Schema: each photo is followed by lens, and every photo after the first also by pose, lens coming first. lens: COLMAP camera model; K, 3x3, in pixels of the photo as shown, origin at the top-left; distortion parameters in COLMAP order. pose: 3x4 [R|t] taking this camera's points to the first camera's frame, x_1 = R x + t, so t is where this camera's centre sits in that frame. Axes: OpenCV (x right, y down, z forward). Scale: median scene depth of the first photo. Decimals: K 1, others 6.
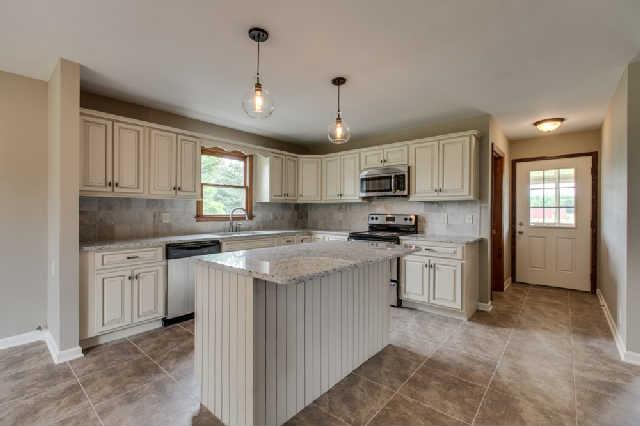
lens RADIAL K [[292.7, 0, 323.6], [0, 292.7, 210.6], [0, 0, 1]] dist [0.000395, -0.000034]
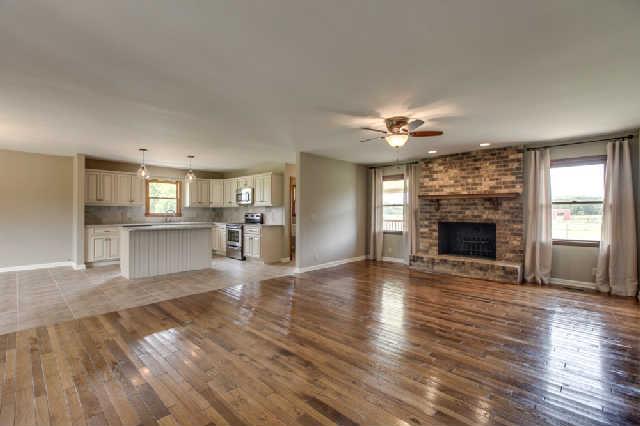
lens RADIAL K [[282.9, 0, 320.0], [0, 282.9, 213.0], [0, 0, 1]] dist [0.000814, 0.000246]
pose [[0.998444, 0.000699, -0.055754, 0.881526], [-0.000485, 0.999992, 0.003856, 0.002885], [0.055757, -0.003823, 0.998437, -0.877259]]
